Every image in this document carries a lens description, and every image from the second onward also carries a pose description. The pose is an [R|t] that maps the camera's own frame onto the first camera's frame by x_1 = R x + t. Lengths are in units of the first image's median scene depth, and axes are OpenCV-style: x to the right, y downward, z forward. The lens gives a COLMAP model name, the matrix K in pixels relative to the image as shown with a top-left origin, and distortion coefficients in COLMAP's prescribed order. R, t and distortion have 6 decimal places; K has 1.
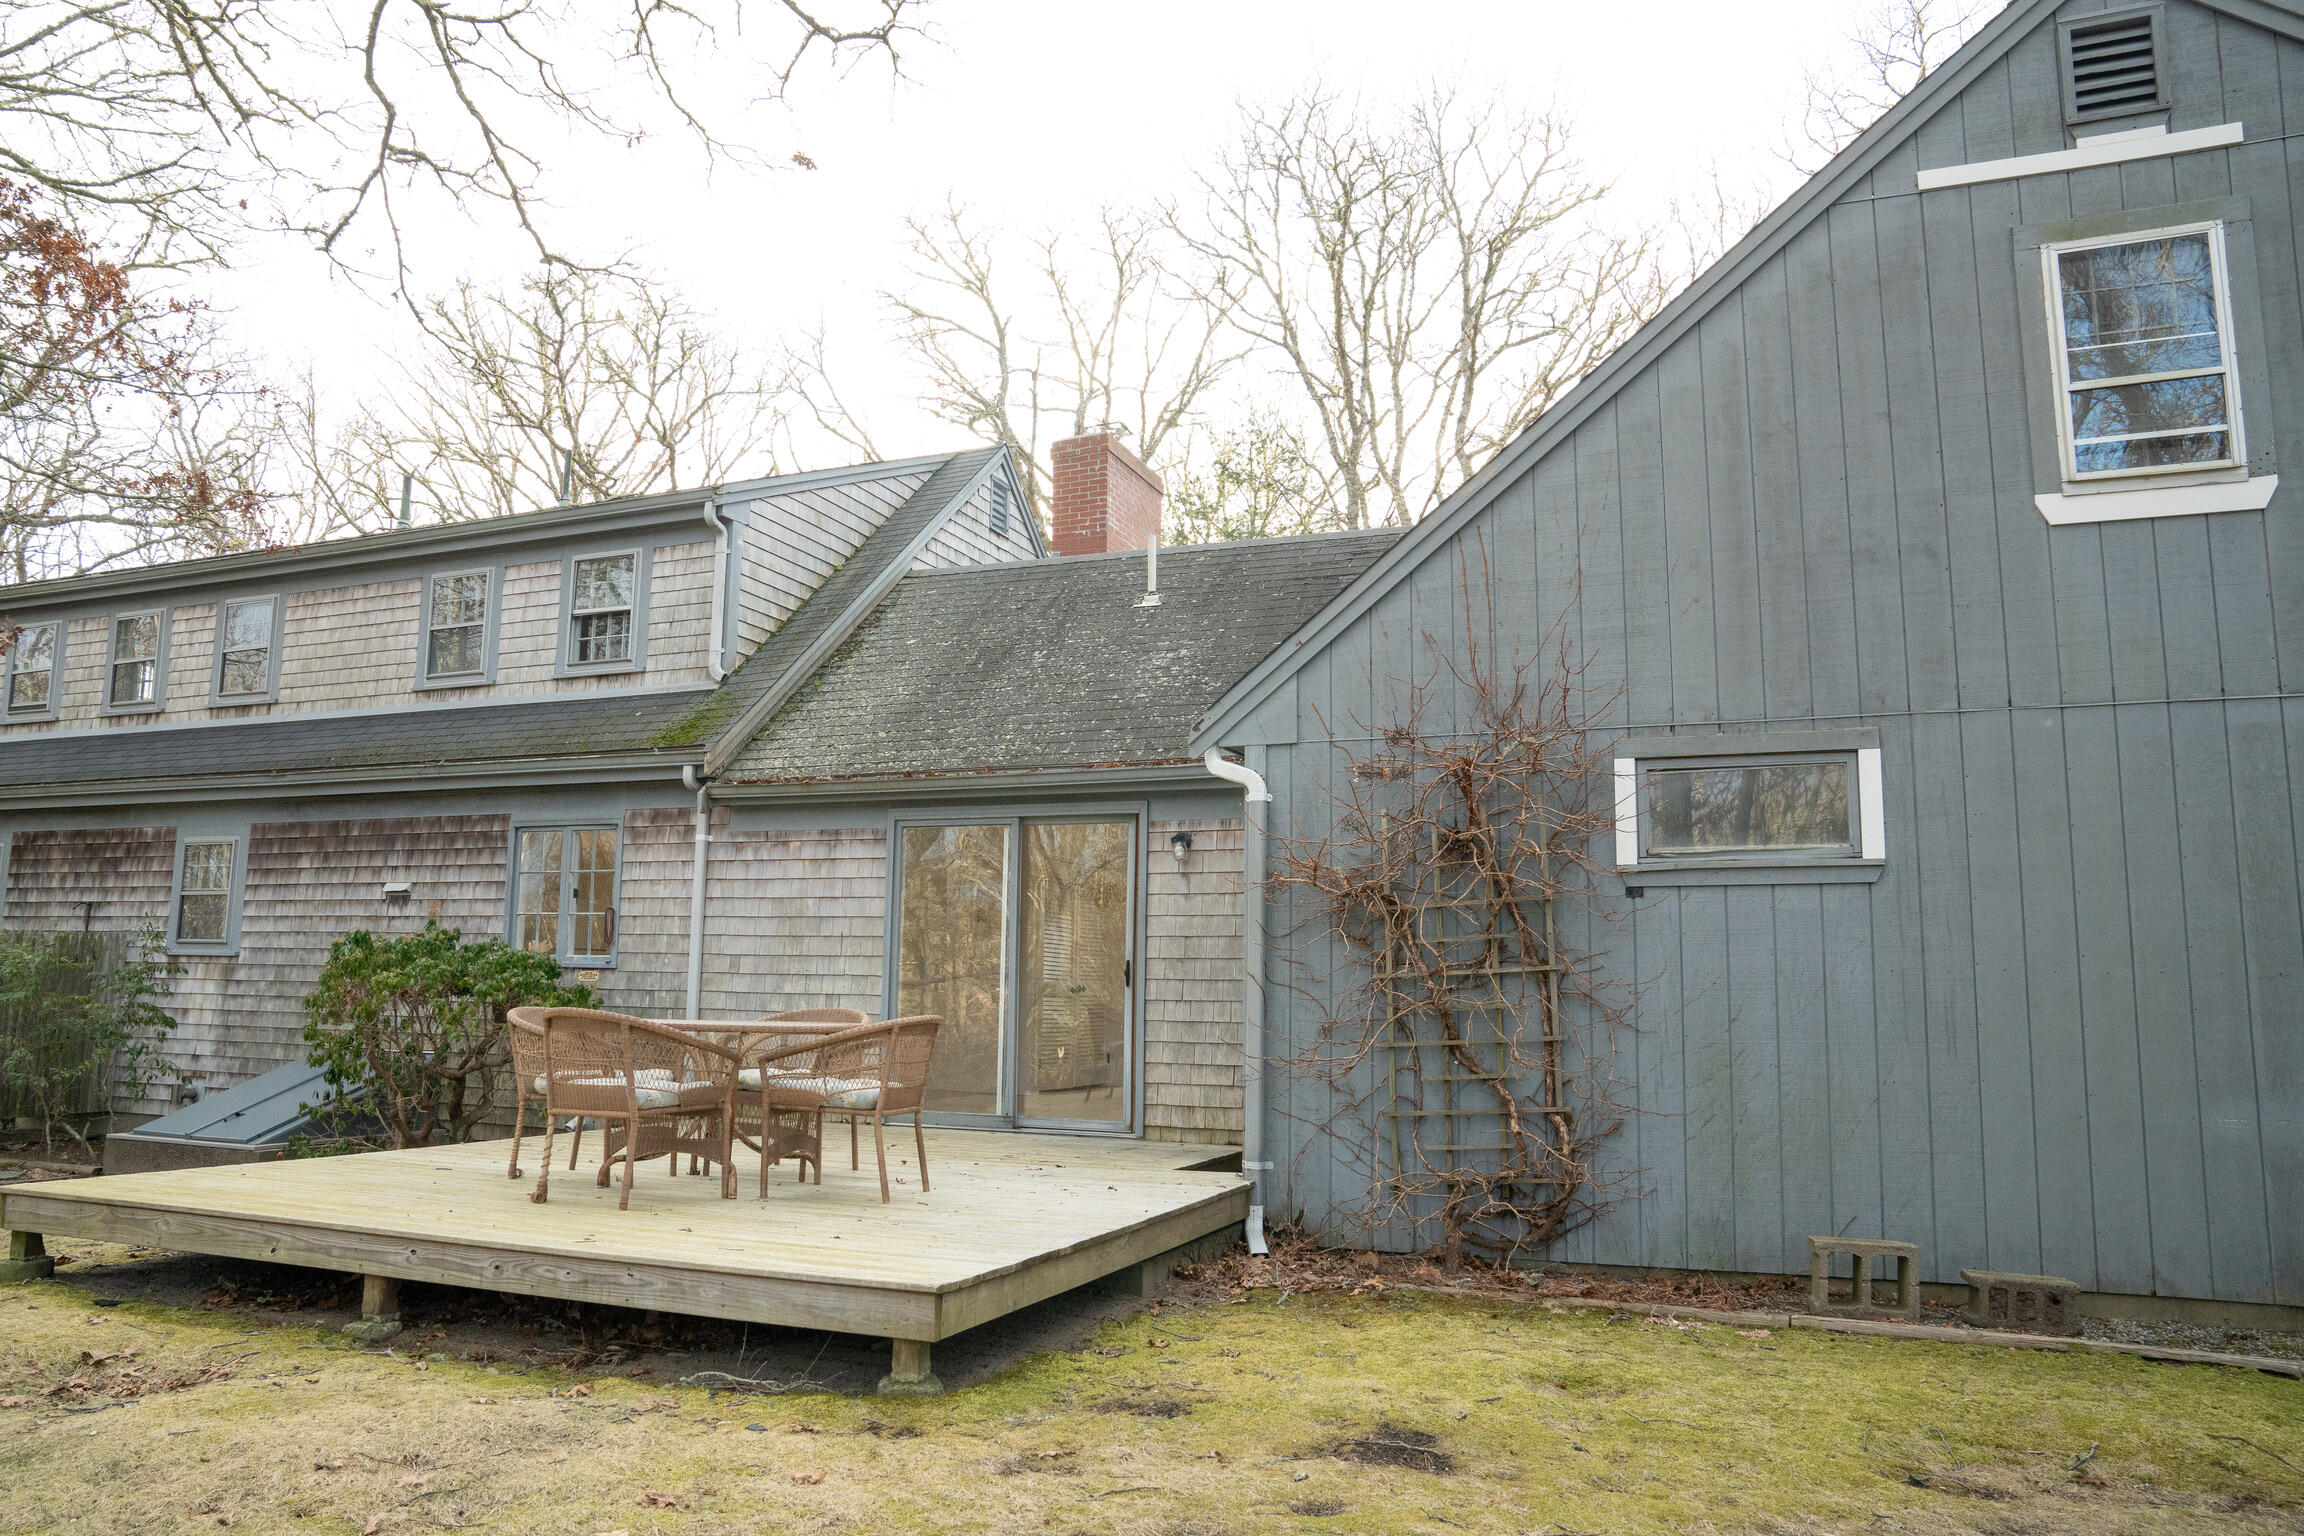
lens RADIAL K [[1600.4, 0, 1152.0], [0, 1600.4, 768.0], [0, 0, 1]] dist [-0.127549, 0.095298]
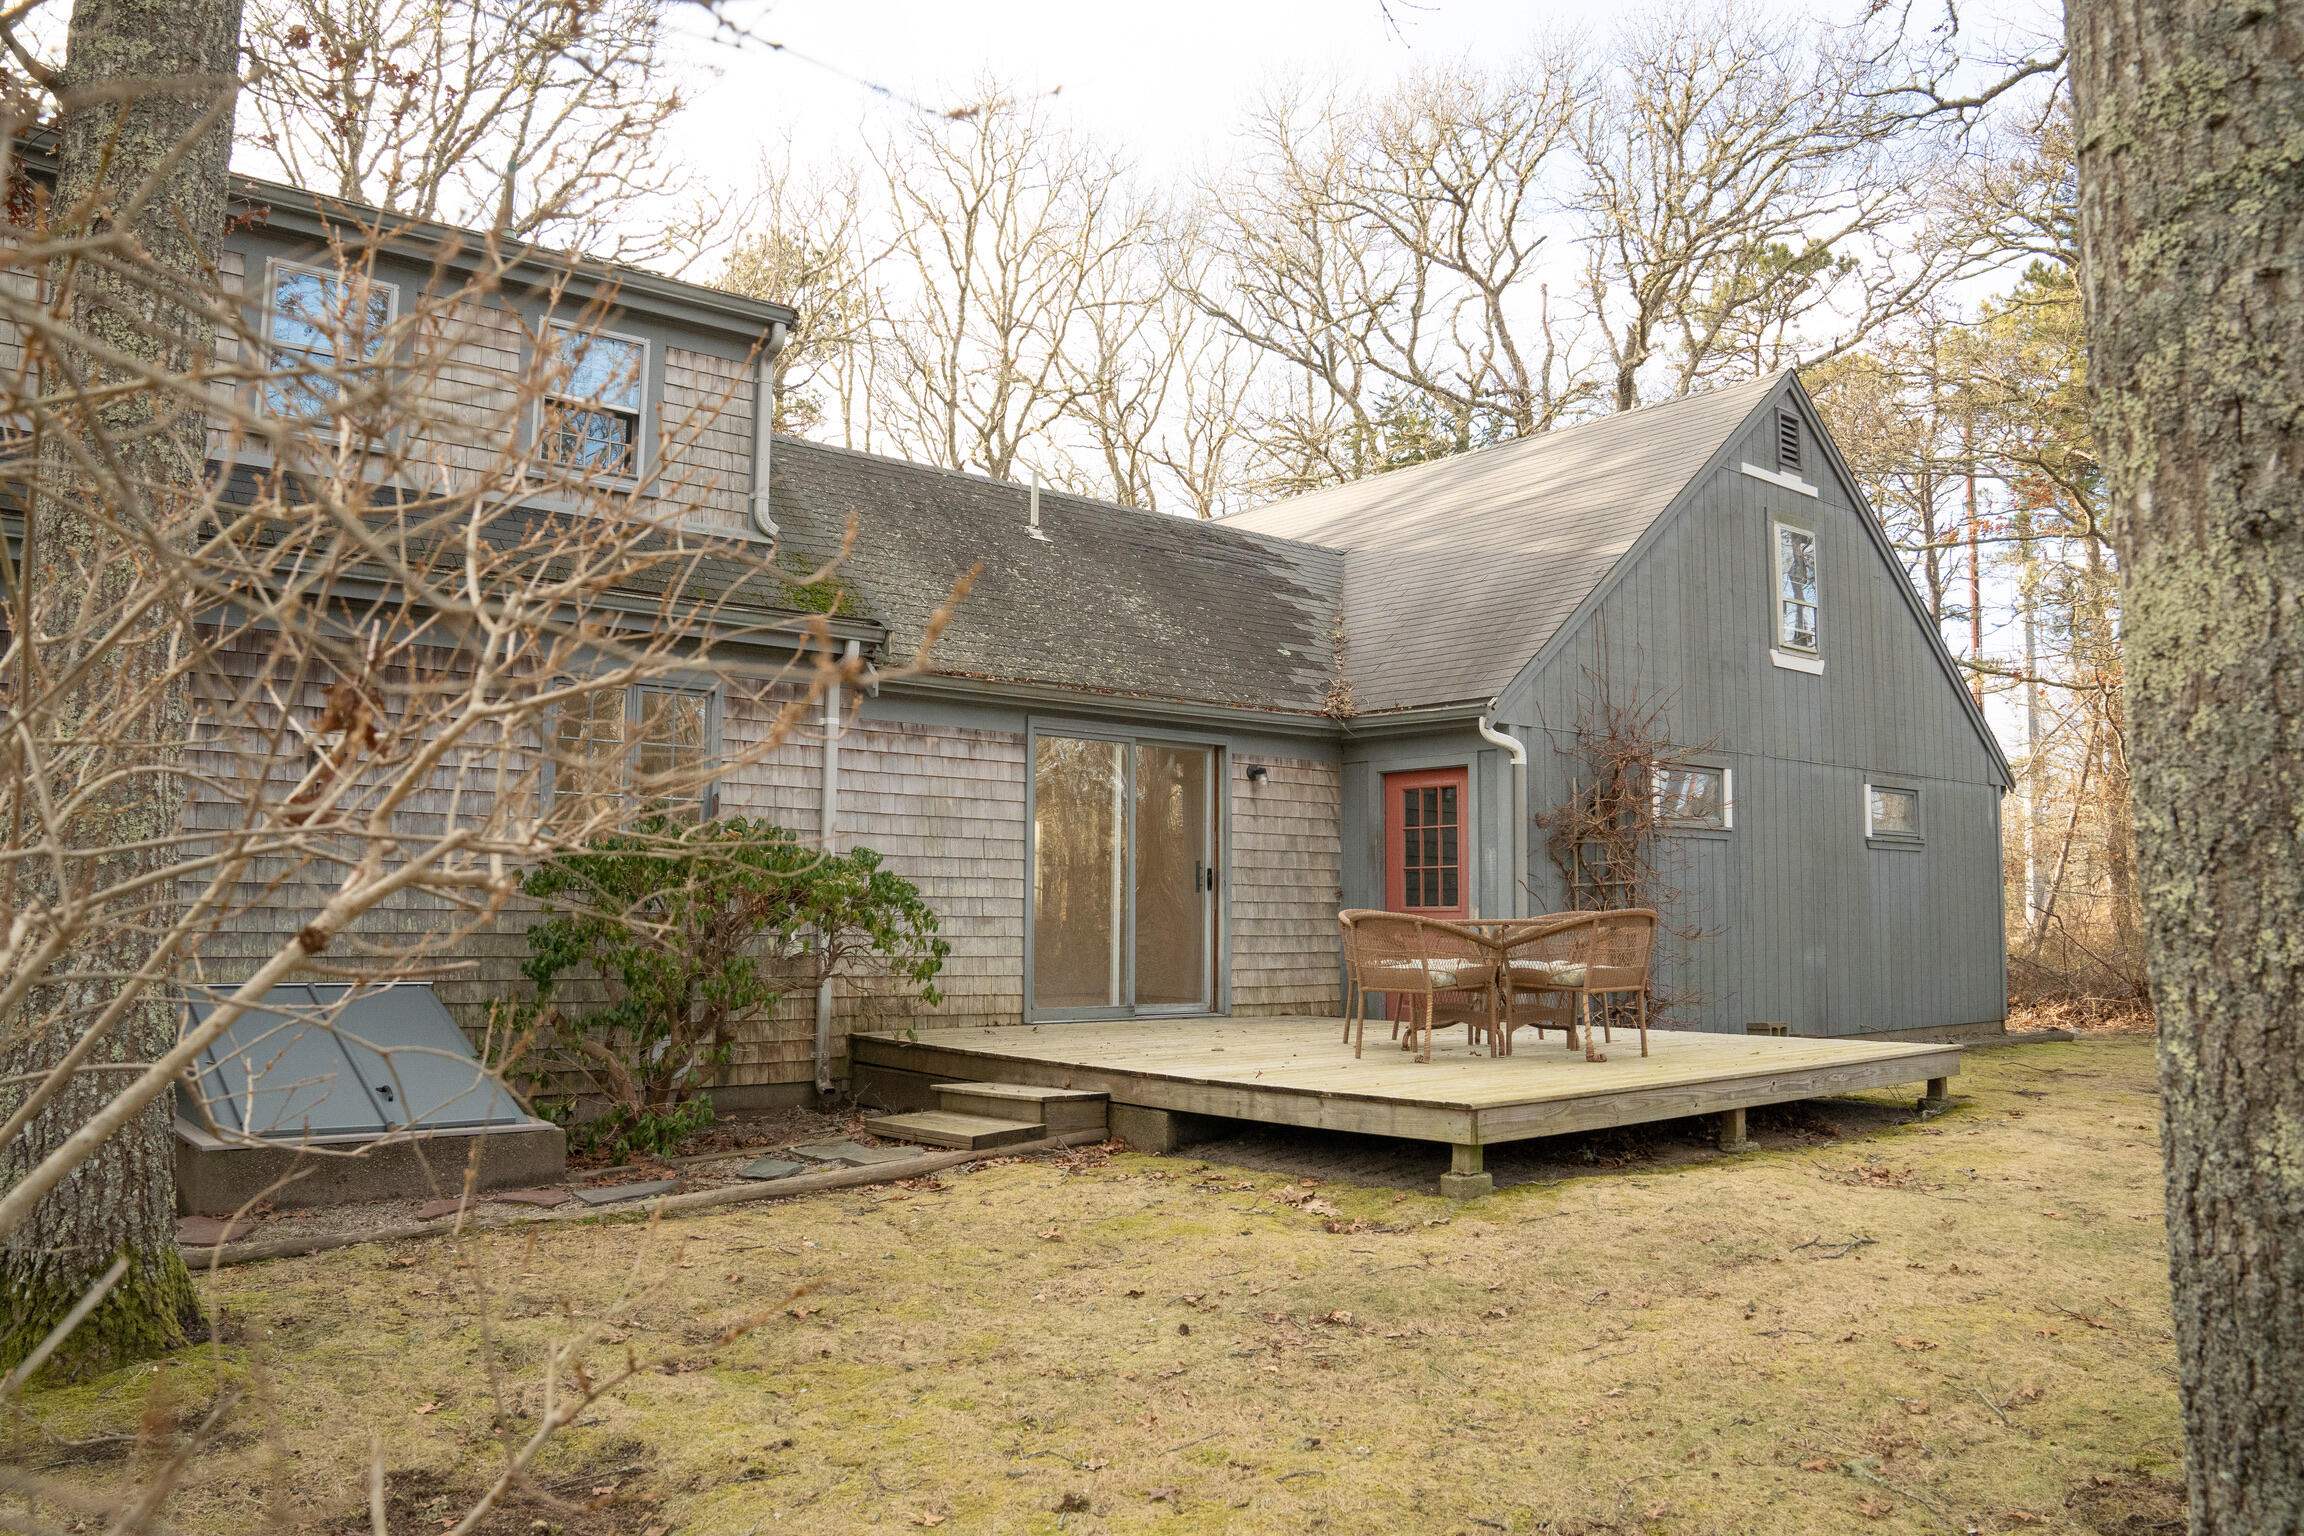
lens RADIAL K [[1702.3, 0, 1152.0], [0, 1702.3, 768.0], [0, 0, 1]] dist [-0.158105, 0.118242]
pose [[0.483273, 0.066013, 0.872978, -1.544448], [-0.125414, 0.992089, -0.005592, 0.079890], [-0.866440, -0.106781, 0.487728, 0.582201]]
